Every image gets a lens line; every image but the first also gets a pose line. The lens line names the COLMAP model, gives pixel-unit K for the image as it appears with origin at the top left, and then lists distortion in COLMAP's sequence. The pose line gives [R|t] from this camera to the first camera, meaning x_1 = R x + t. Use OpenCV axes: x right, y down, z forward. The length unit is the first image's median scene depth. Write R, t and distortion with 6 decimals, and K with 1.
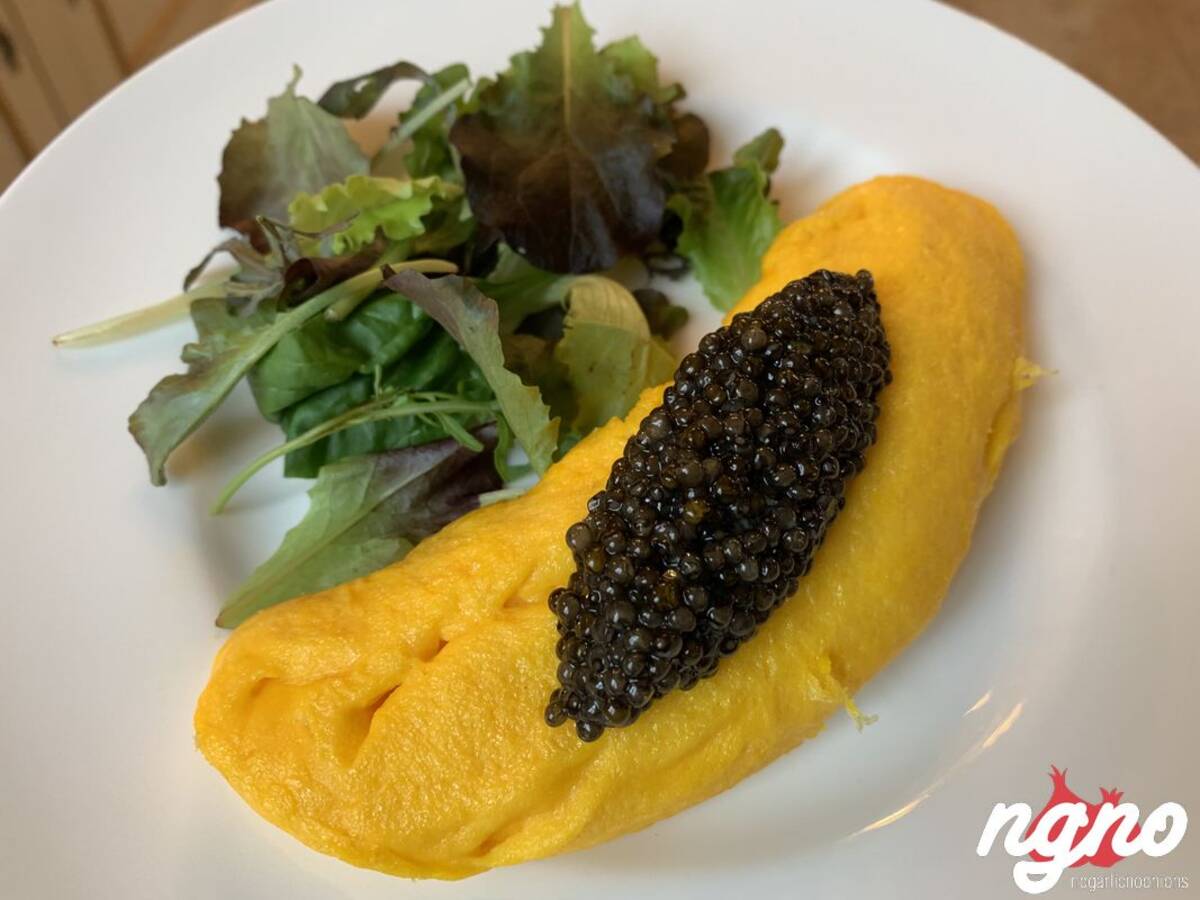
lens RADIAL K [[909.0, 0, 593.0], [0, 909.0, 450.8], [0, 0, 1]] dist [0.091190, -0.265837]
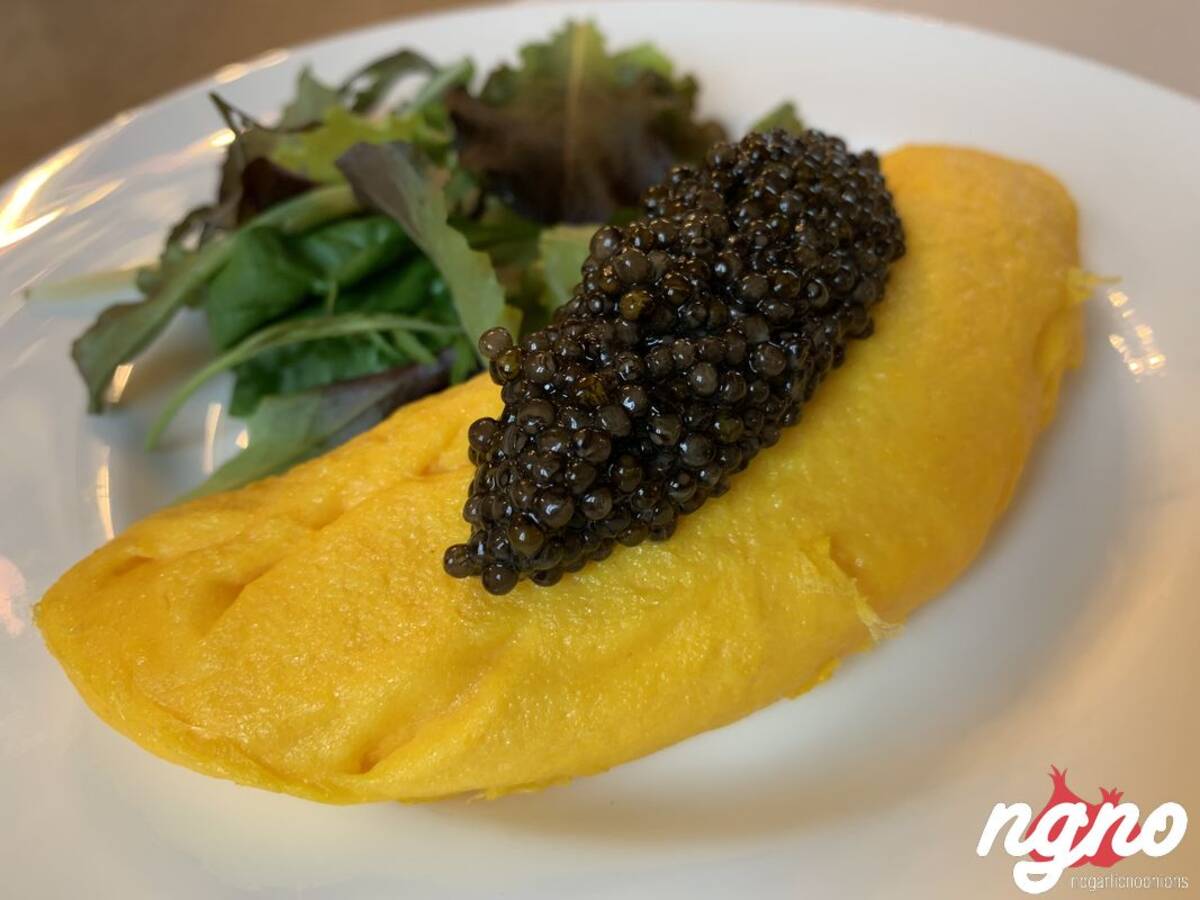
lens RADIAL K [[933.0, 0, 600.0], [0, 933.0, 450.0], [0, 0, 1]] dist [0.078683, -0.258582]
pose [[0.994521, -0.004063, -0.104457, 0.132712], [-0.023748, 0.964338, -0.263608, 0.326907], [0.101803, 0.264644, 0.958958, 0.183061]]
